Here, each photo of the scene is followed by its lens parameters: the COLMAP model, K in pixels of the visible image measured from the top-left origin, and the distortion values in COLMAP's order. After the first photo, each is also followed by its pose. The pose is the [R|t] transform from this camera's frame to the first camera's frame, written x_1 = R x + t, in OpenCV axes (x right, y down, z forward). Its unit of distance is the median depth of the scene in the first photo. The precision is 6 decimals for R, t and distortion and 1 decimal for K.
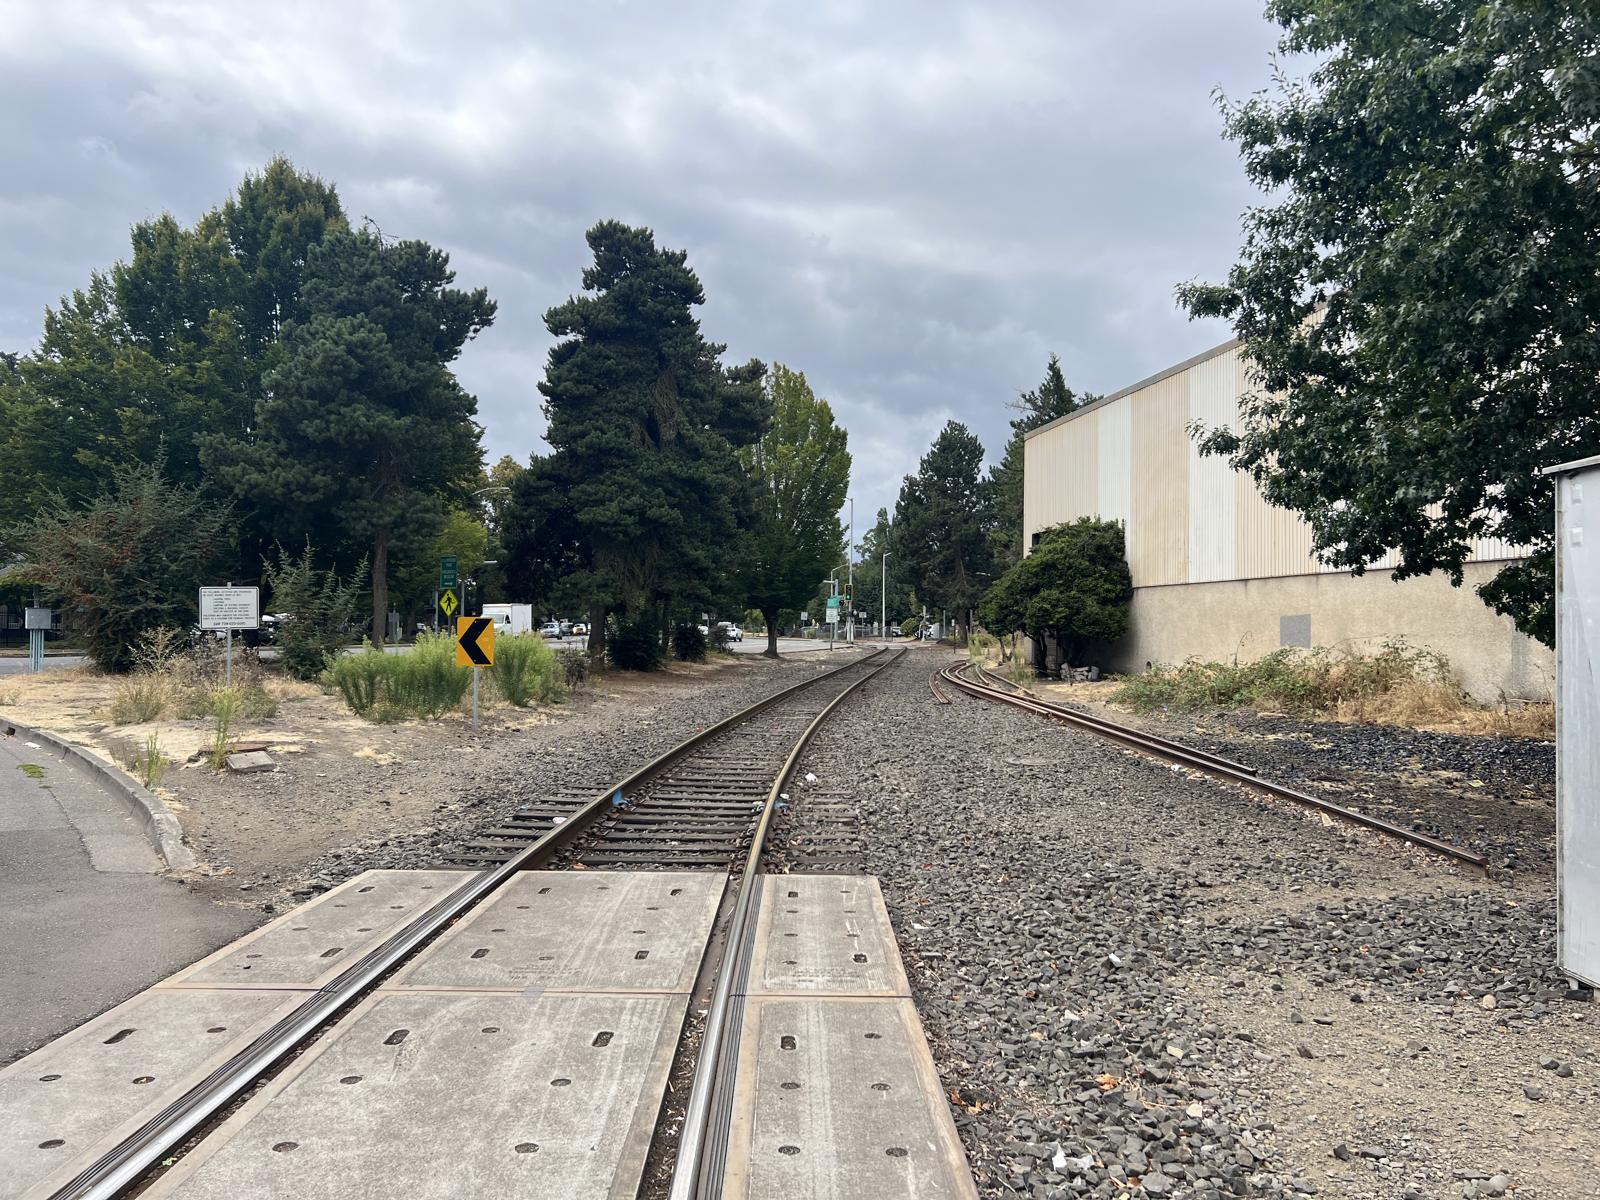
lens RADIAL K [[1225.5, 0, 800.0], [0, 1225.5, 600.0], [0, 0, 1]] dist [0.067054, -0.093620]
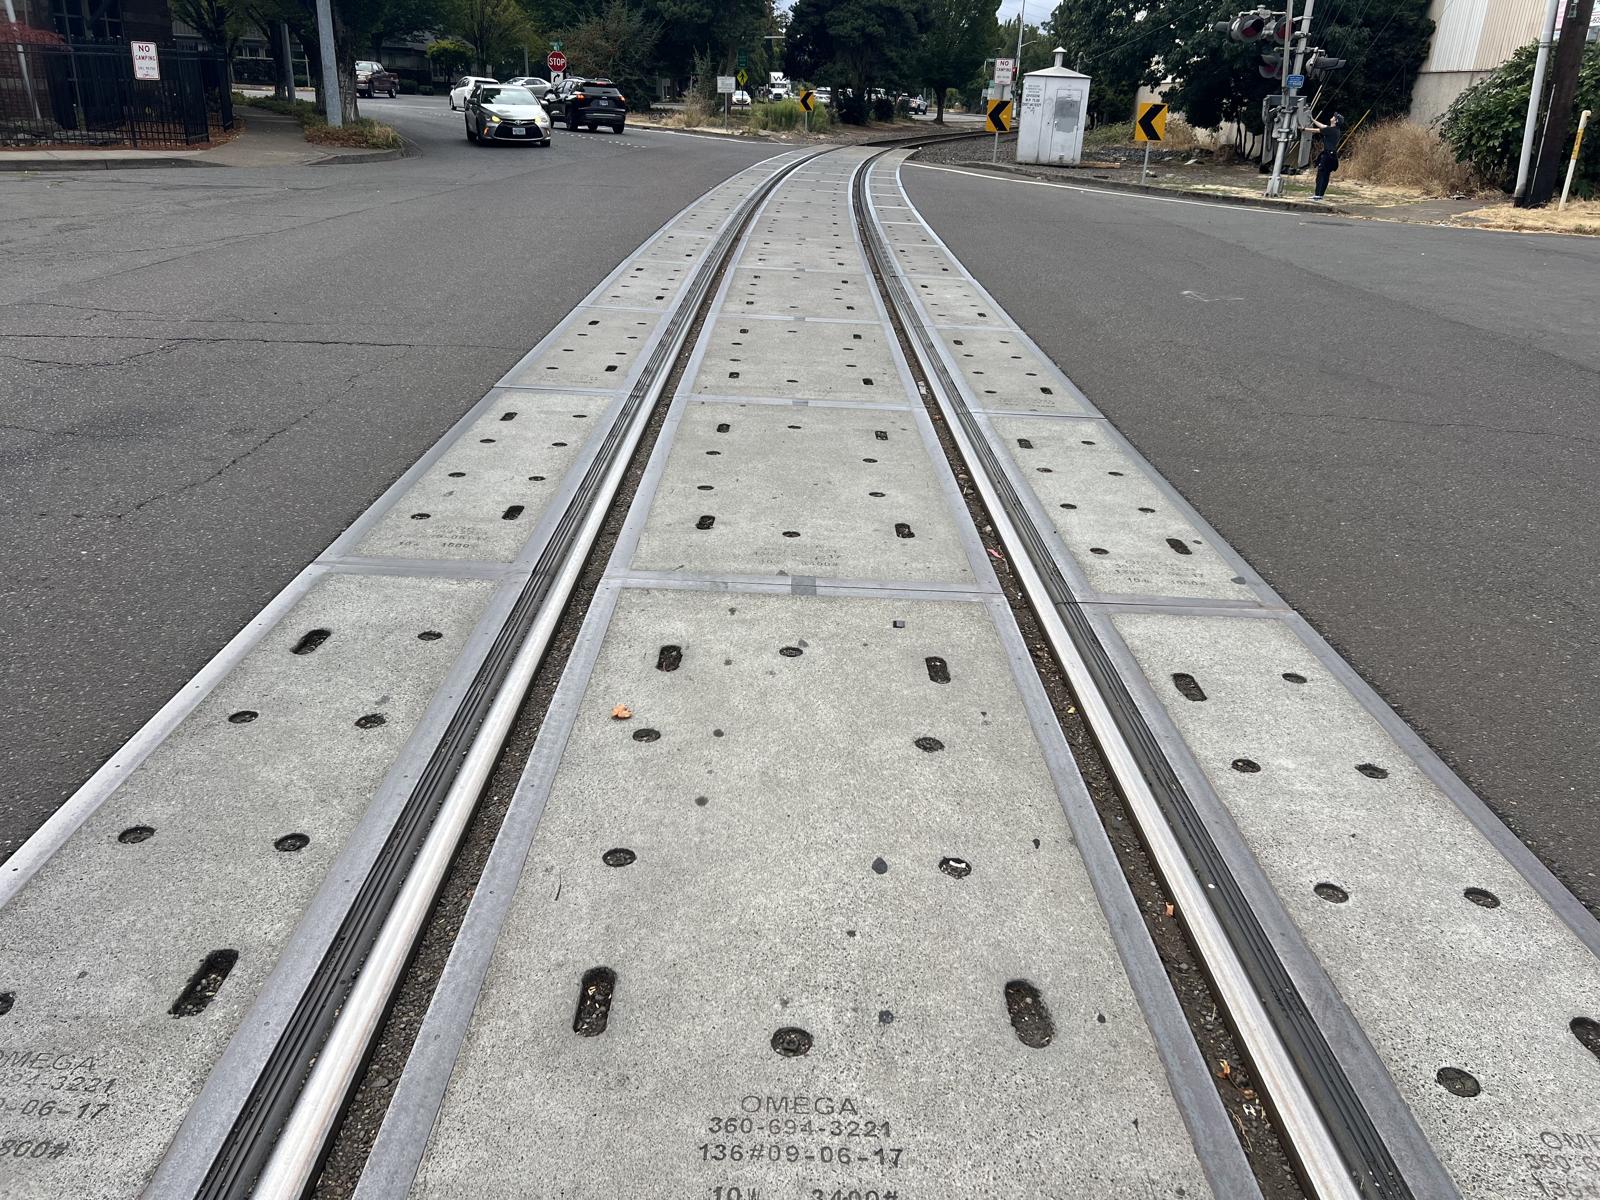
lens RADIAL K [[1225.5, 0, 800.0], [0, 1225.5, 600.0], [0, 0, 1]] dist [0.067054, -0.093620]
pose [[0.988004, 0.090644, -0.125030, 0.083609], [-0.034010, 0.917455, 0.396383, -0.019160], [0.150639, -0.387375, 0.909532, -0.996231]]
